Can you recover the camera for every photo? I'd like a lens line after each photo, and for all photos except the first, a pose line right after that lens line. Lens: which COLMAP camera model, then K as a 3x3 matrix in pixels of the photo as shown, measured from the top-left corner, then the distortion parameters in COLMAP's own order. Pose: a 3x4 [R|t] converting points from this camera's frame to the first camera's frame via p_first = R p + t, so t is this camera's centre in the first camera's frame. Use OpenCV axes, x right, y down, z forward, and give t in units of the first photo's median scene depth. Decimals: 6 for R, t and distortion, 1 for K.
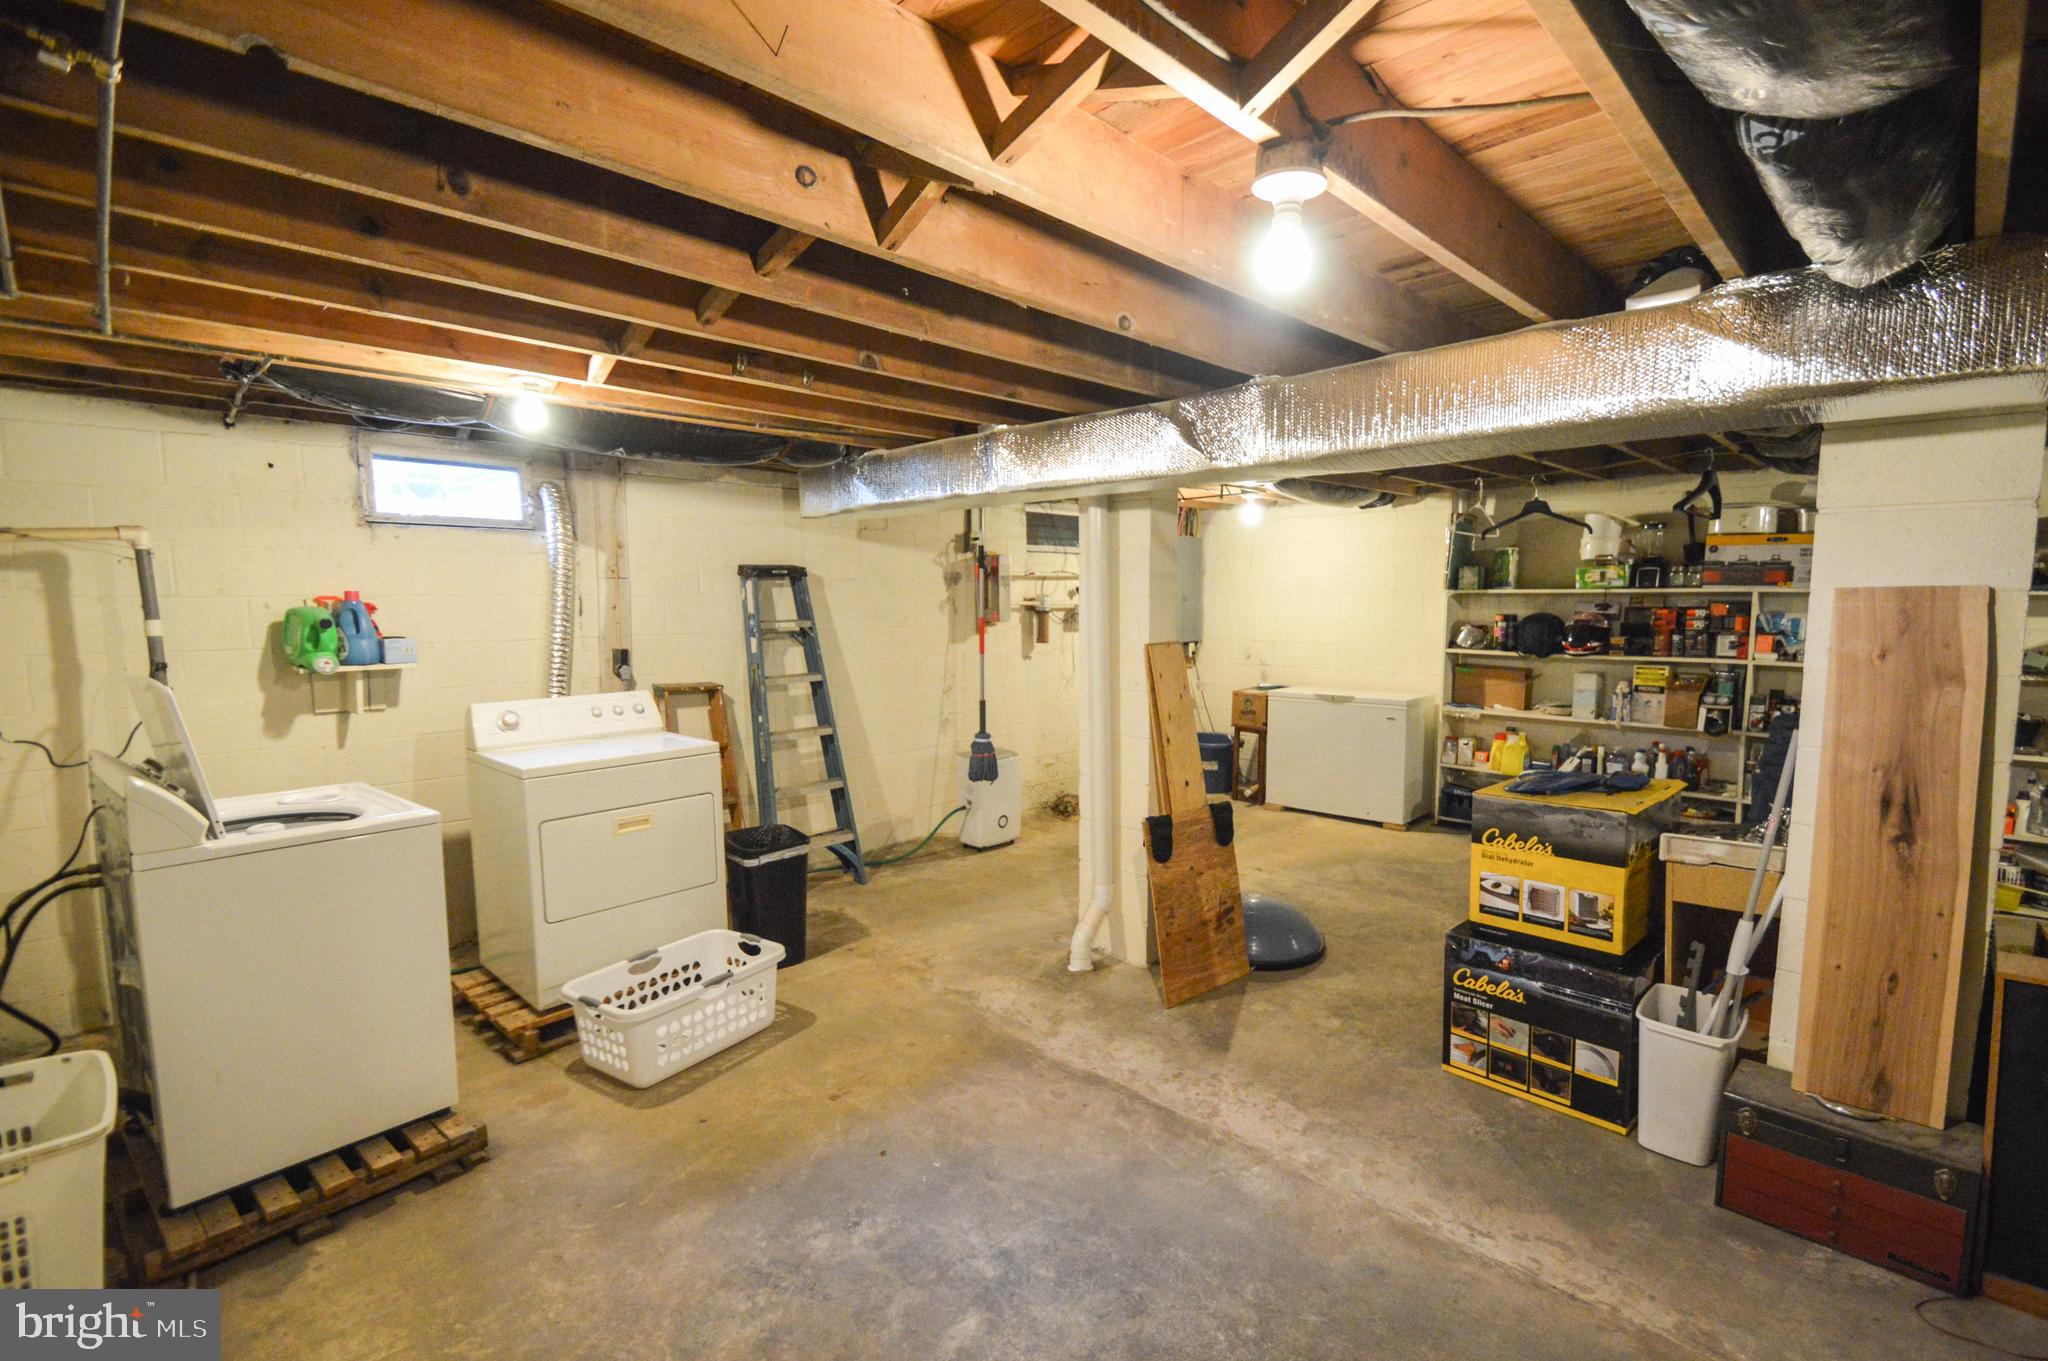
lens RADIAL K [[920.4, 0, 1024.0], [0, 920.4, 680.5], [0, 0, 1]] dist [0.002248, -0.009037]
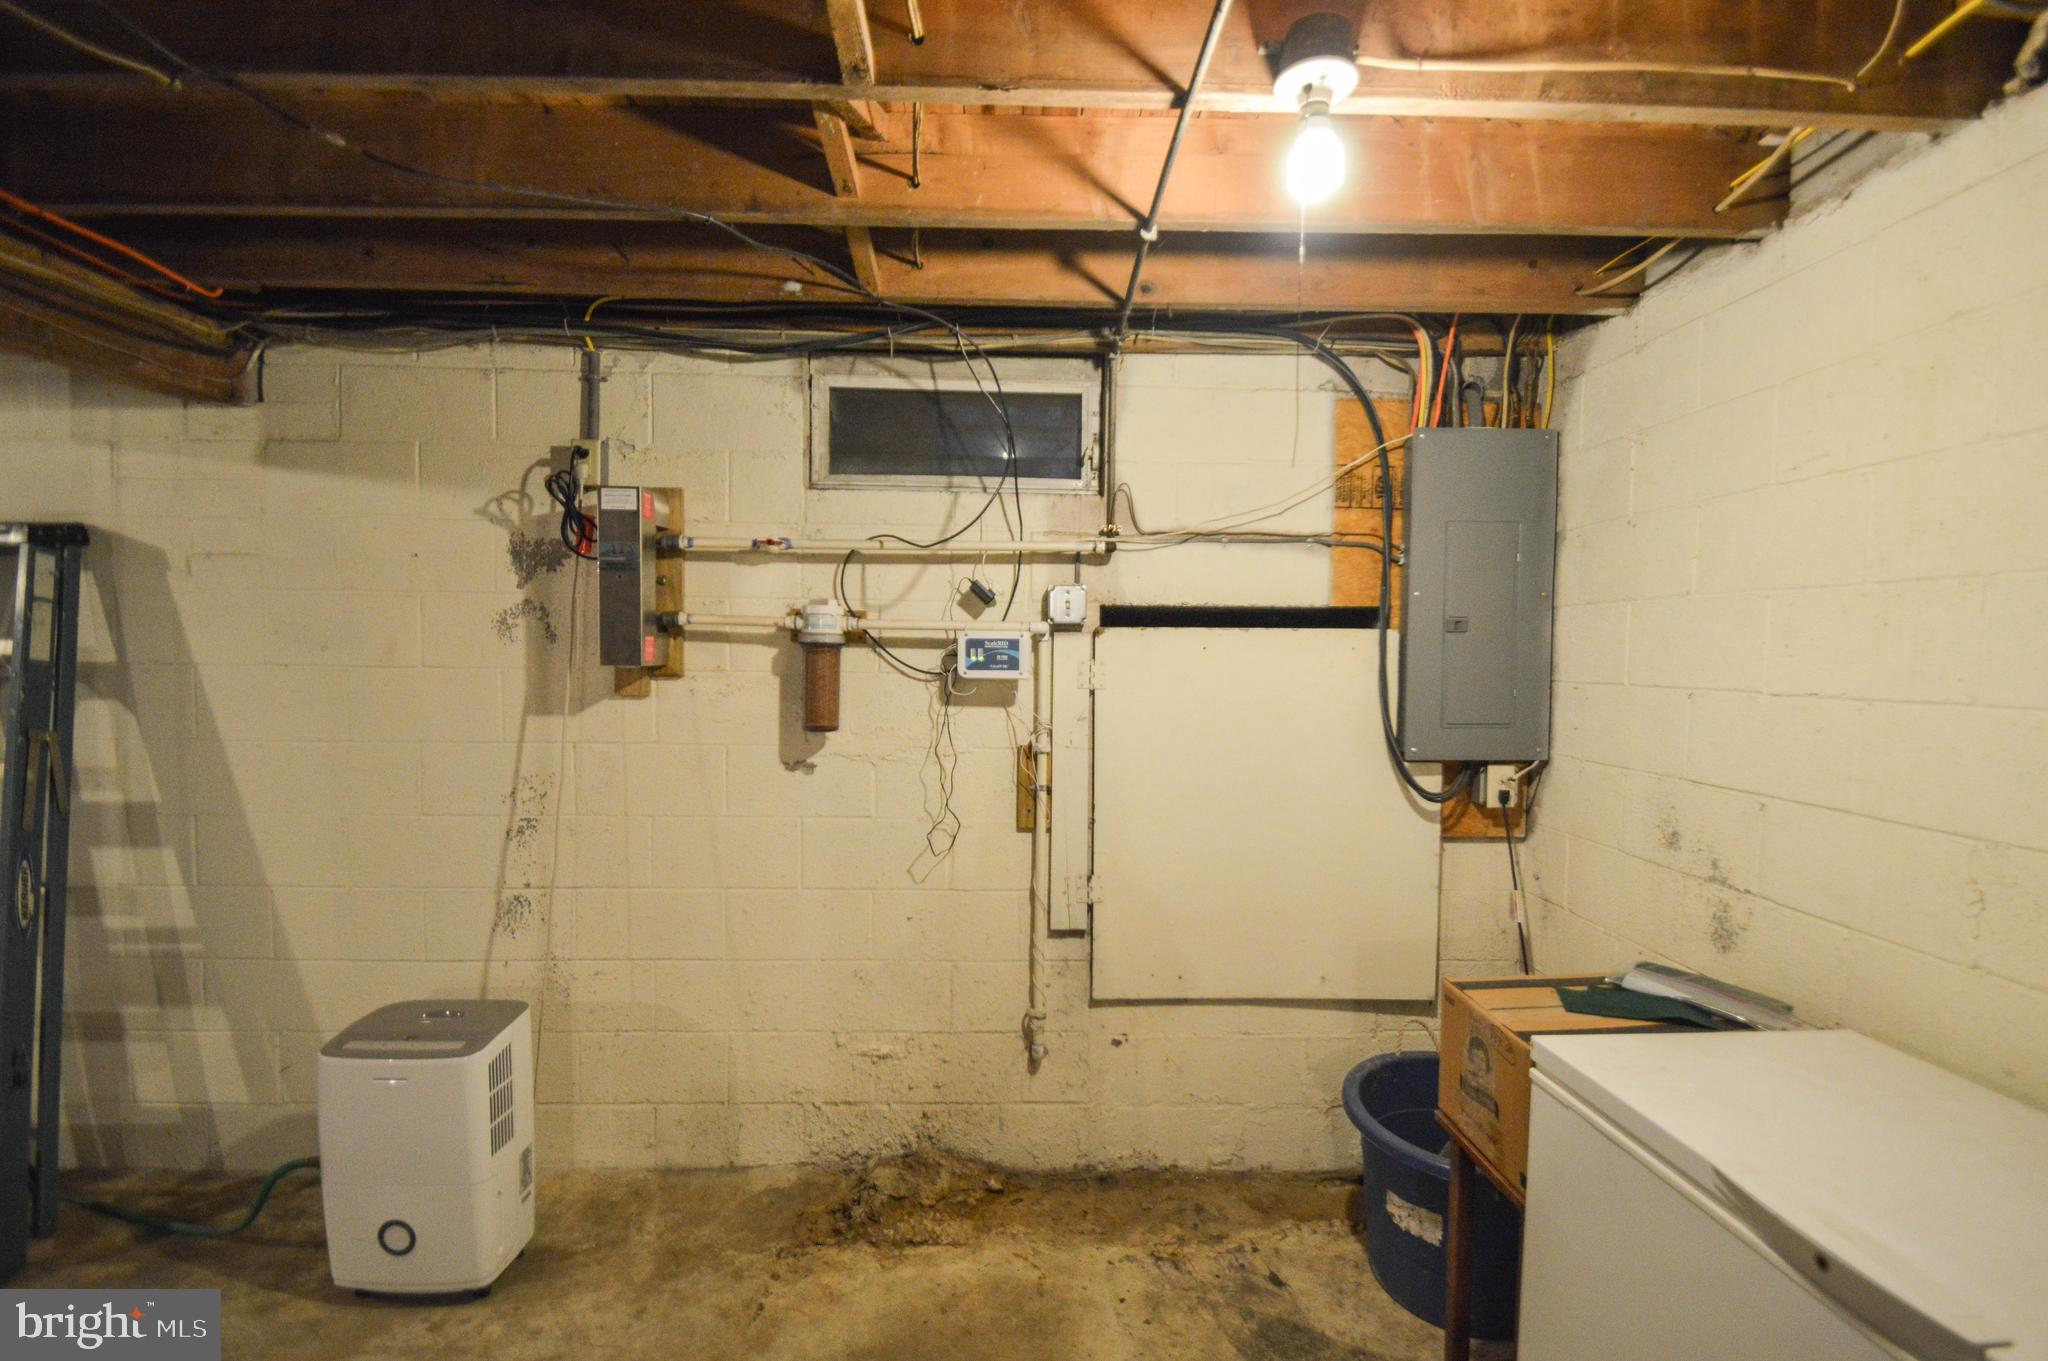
lens RADIAL K [[920.4, 0, 1024.0], [0, 920.4, 680.5], [0, 0, 1]] dist [0.002248, -0.009037]
pose [[0.730578, 0.035178, -0.681922, 0.337880], [-0.081291, 0.996051, -0.035708, -0.055543], [0.677973, 0.081522, 0.730553, 0.805511]]
